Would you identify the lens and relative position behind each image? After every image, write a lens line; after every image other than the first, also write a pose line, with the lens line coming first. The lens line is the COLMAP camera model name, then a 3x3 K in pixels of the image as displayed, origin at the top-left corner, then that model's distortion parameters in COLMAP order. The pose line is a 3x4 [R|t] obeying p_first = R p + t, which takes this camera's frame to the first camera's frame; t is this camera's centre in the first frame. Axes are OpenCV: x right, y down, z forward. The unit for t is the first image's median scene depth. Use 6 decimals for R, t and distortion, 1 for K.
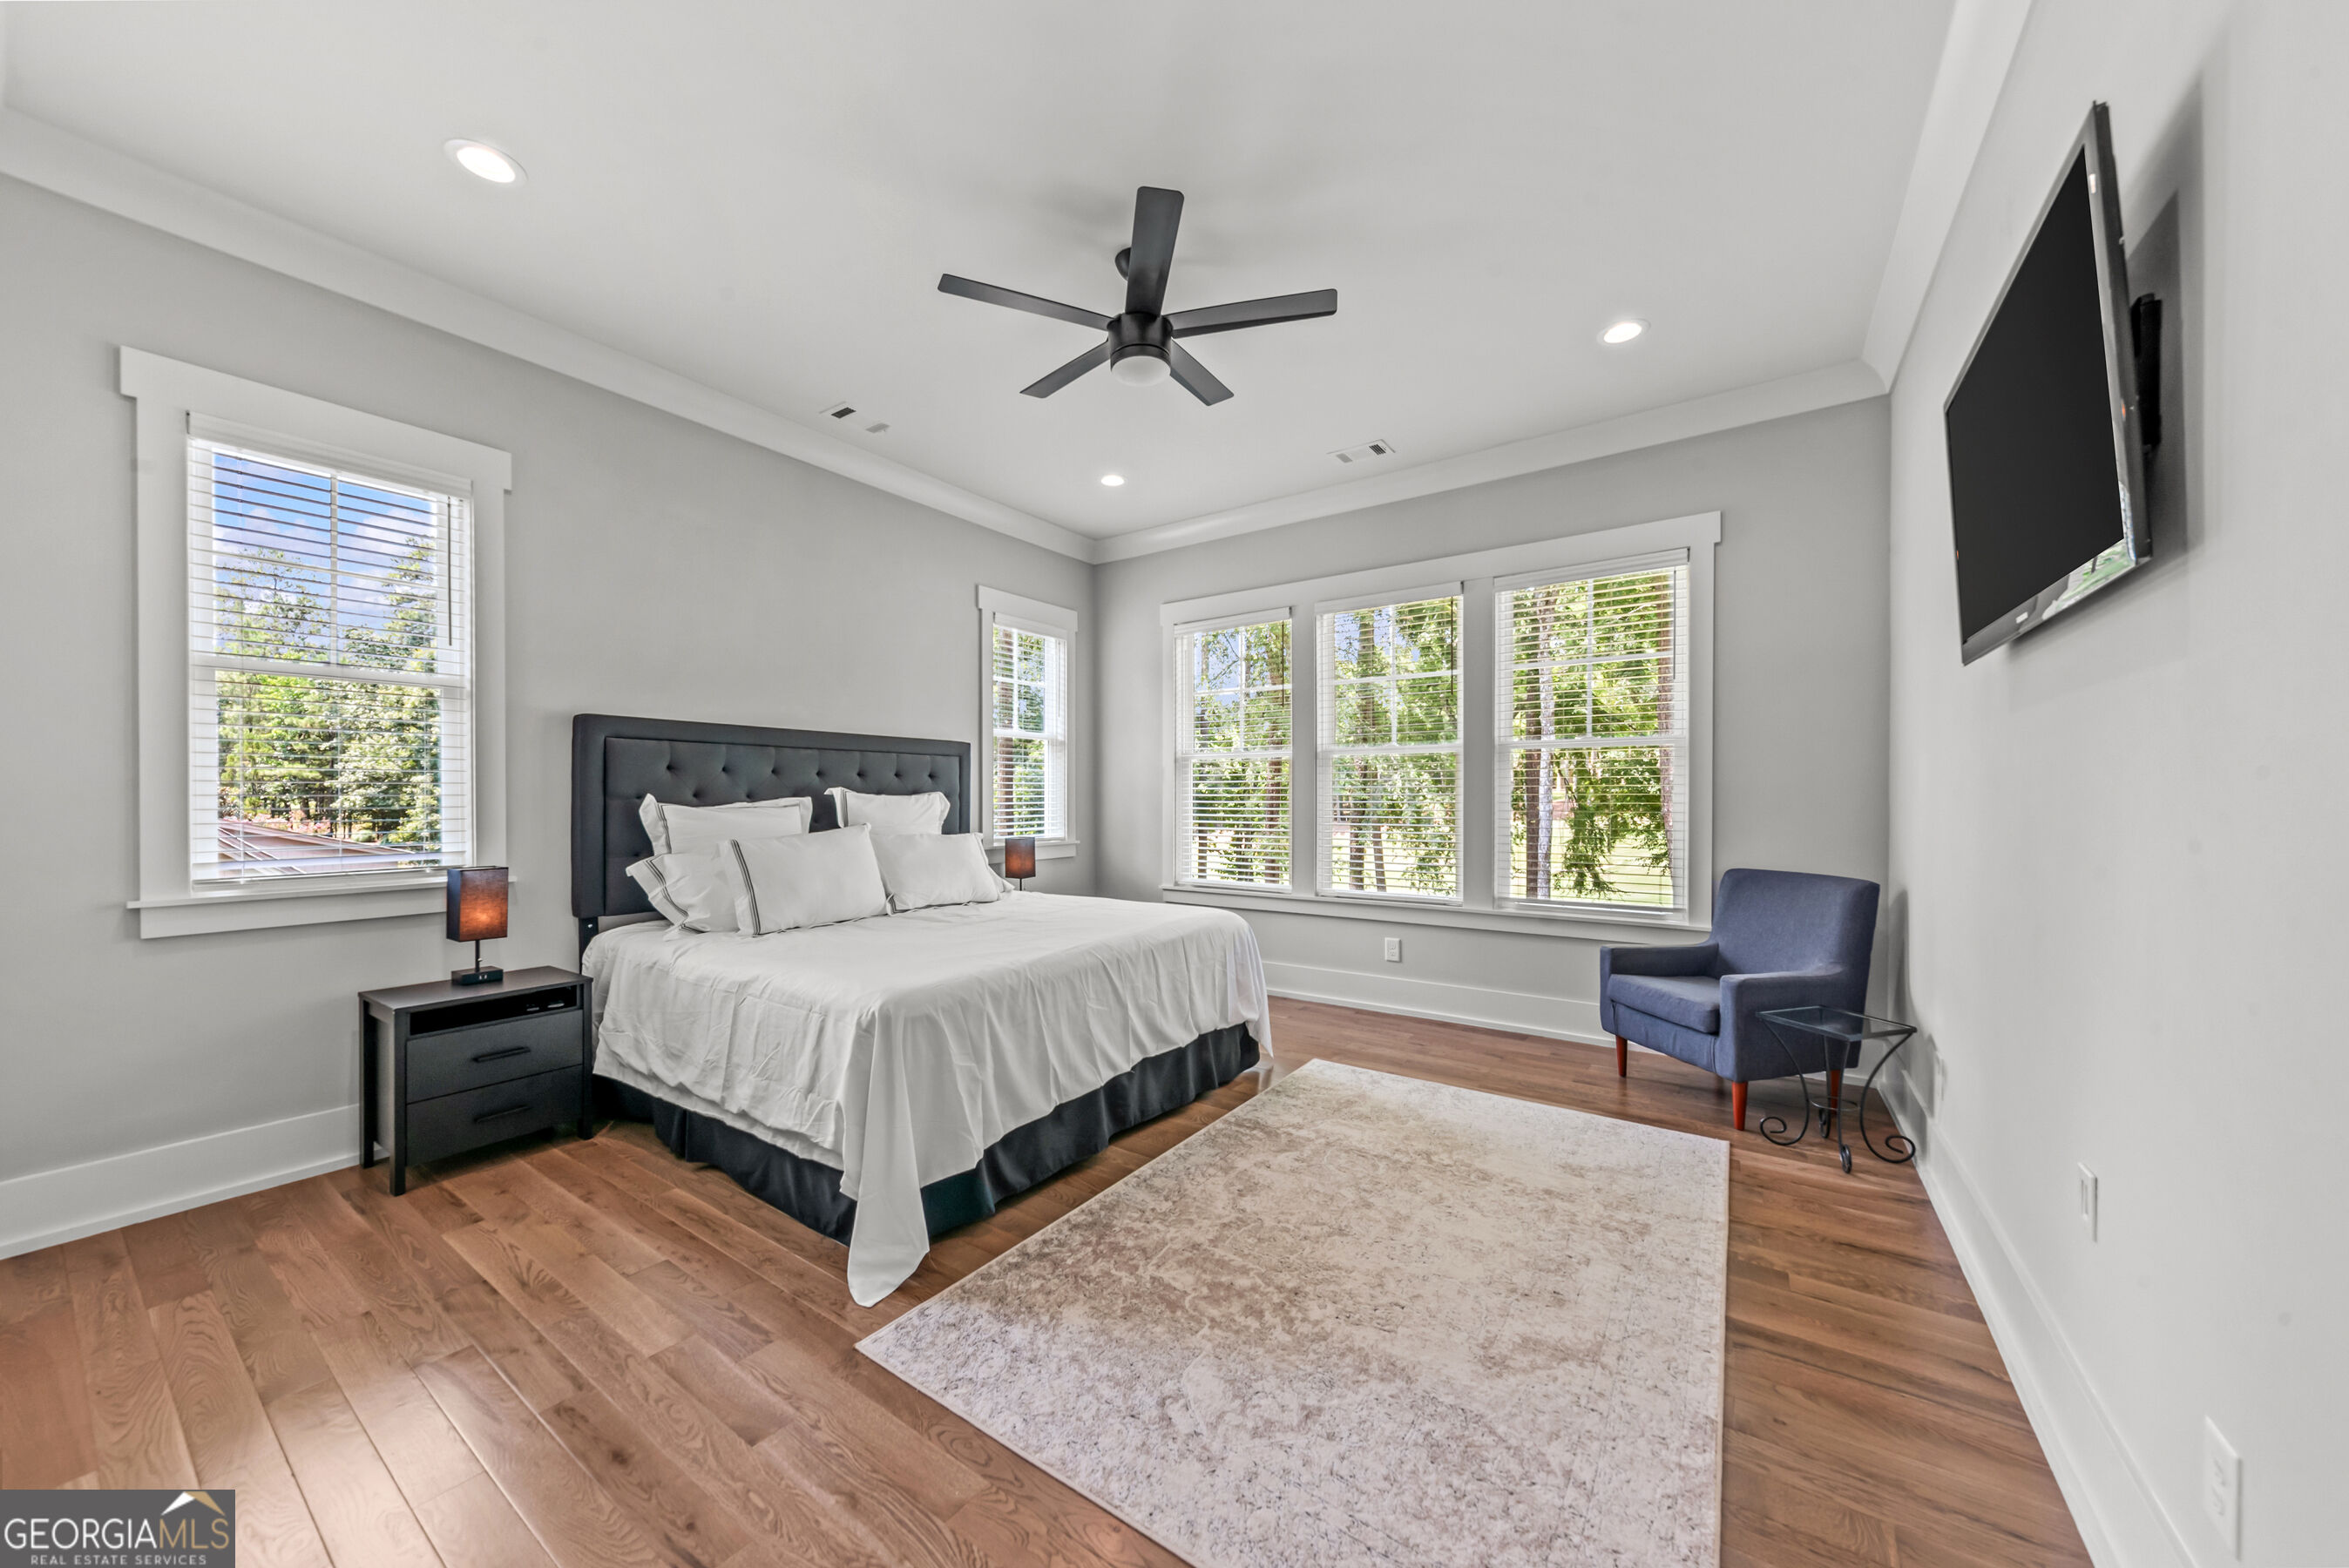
lens RADIAL K [[817.2, 0, 1207.2], [0, 817.2, 788.6], [0, 0, 1]] dist [0.013633, -0.003017]
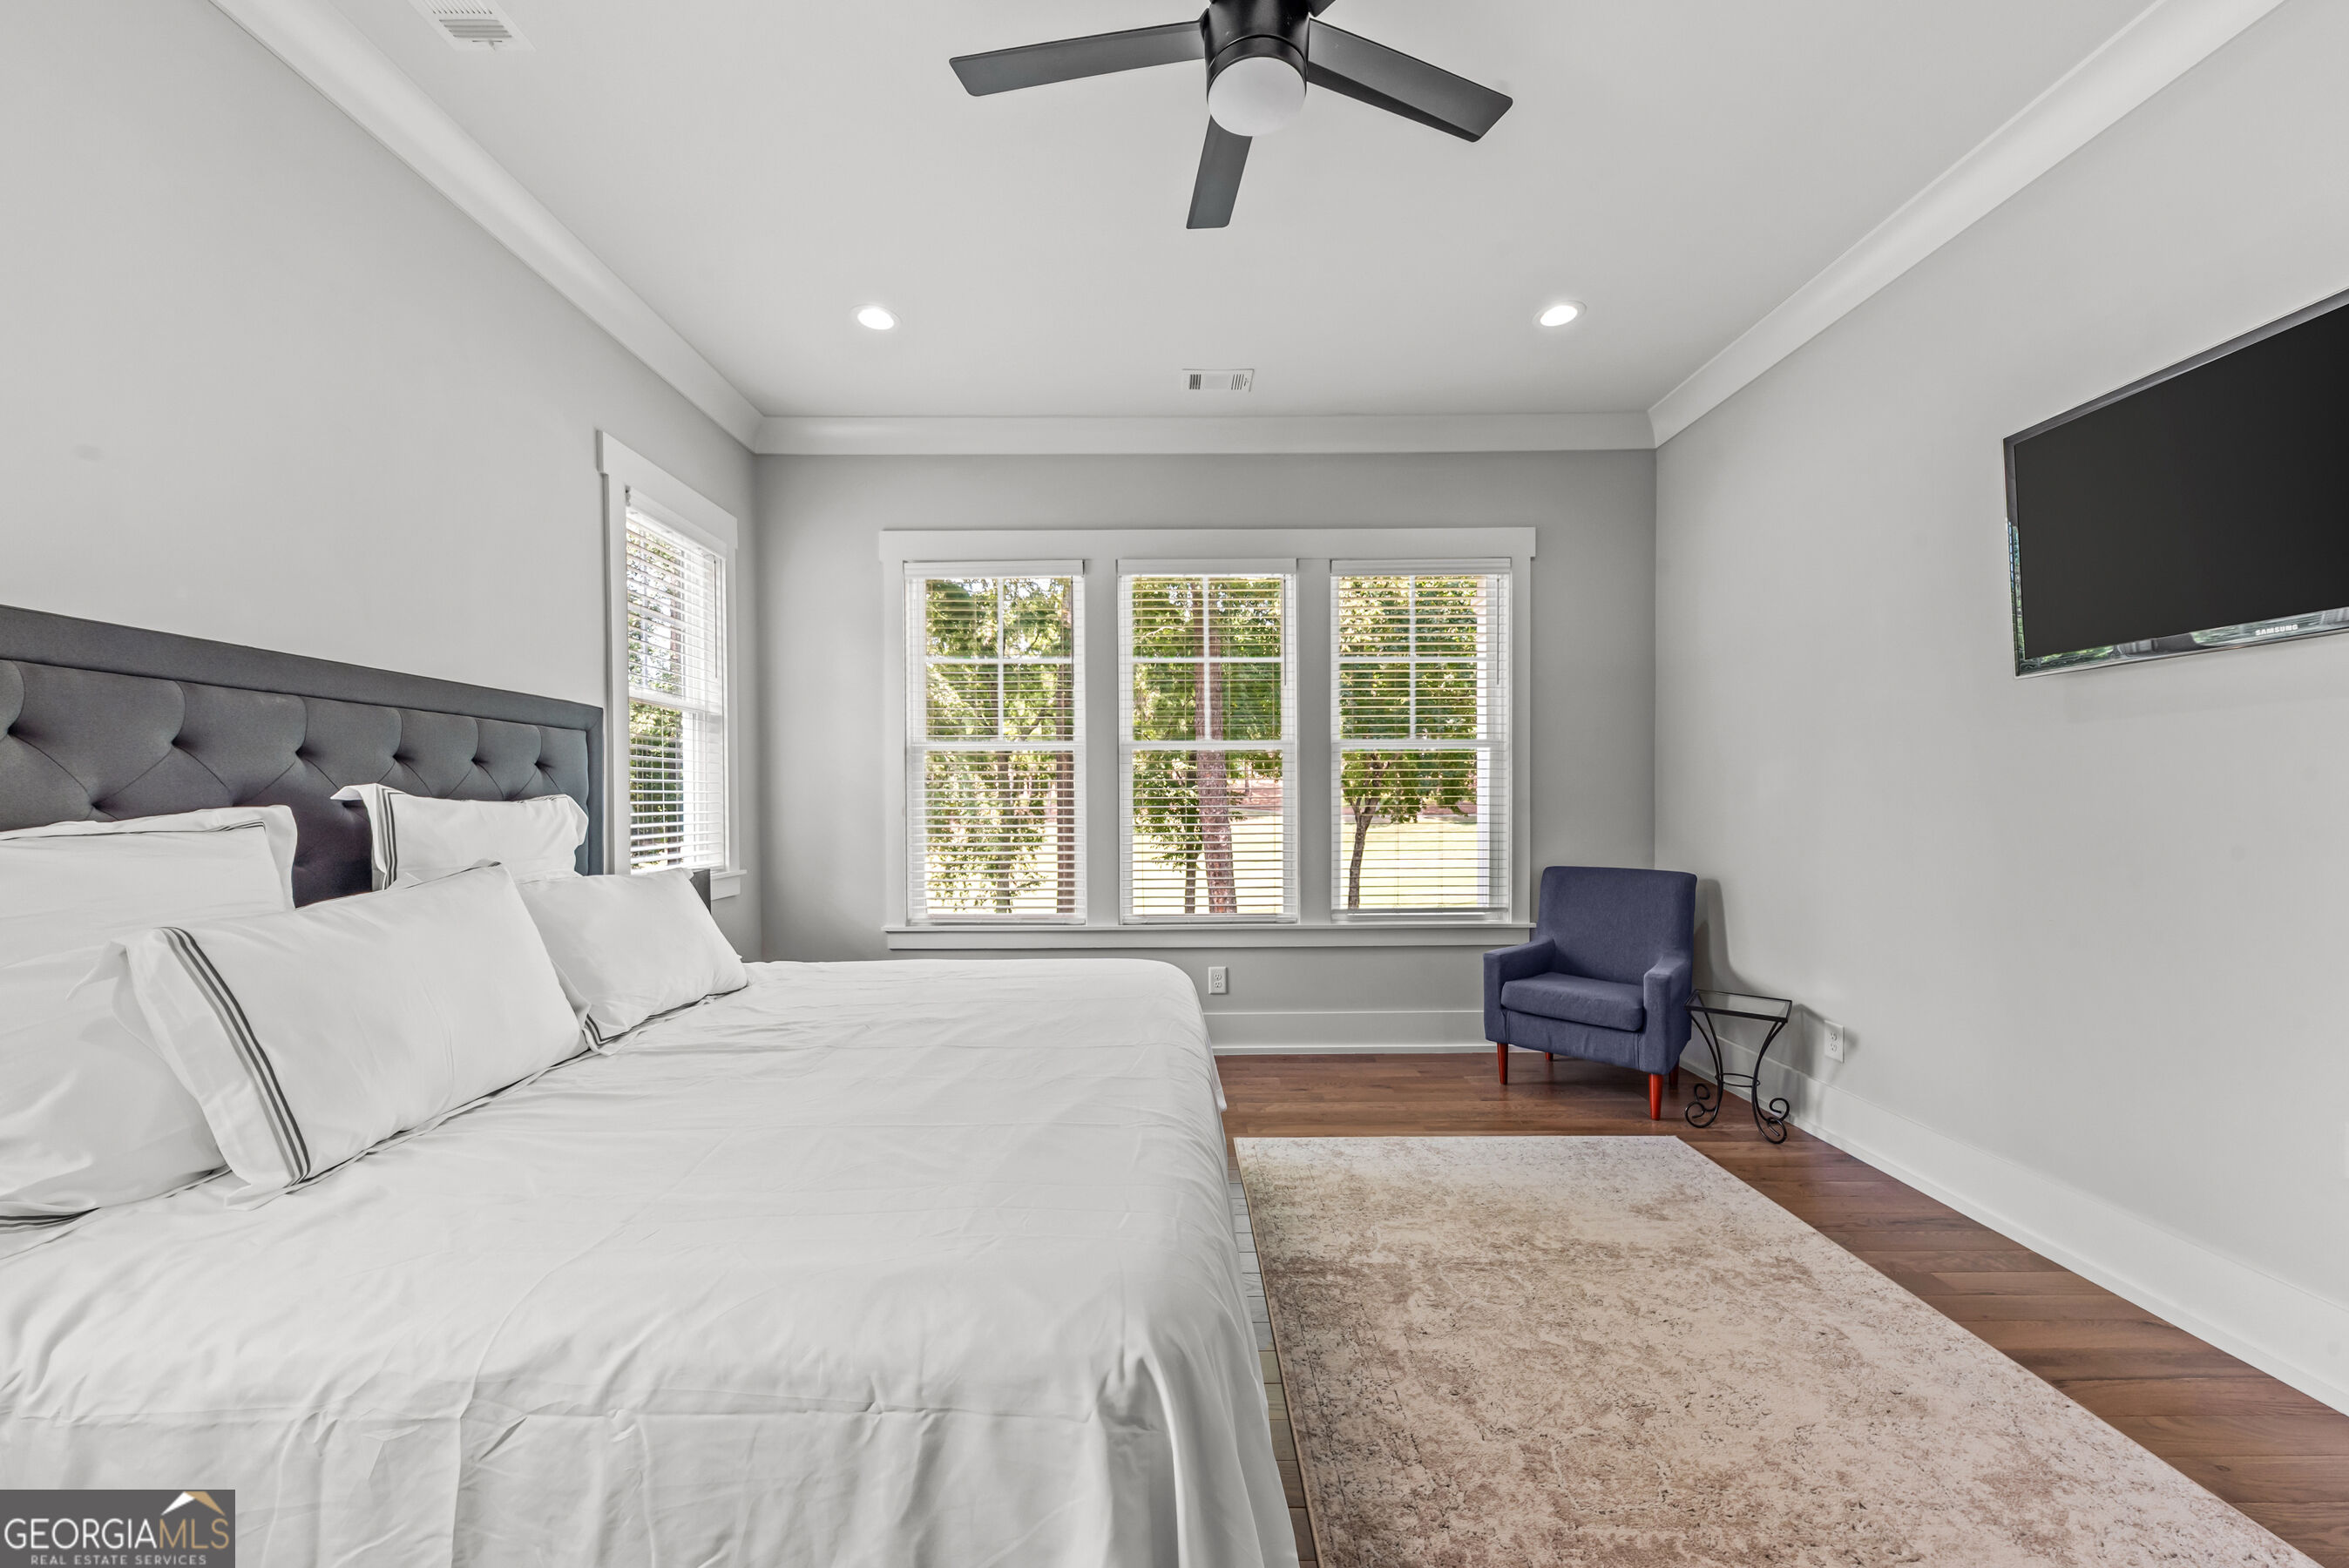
lens RADIAL K [[817.2, 0, 1167.9], [0, 817.2, 797.7], [0, 0, 1]] dist [0.013633, -0.003017]
pose [[0.828321, -0.001725, 0.560251, -0.376332], [-0.001557, 0.999984, 0.005381, 0.003461], [-0.560251, -0.005330, 0.828306, 0.415466]]
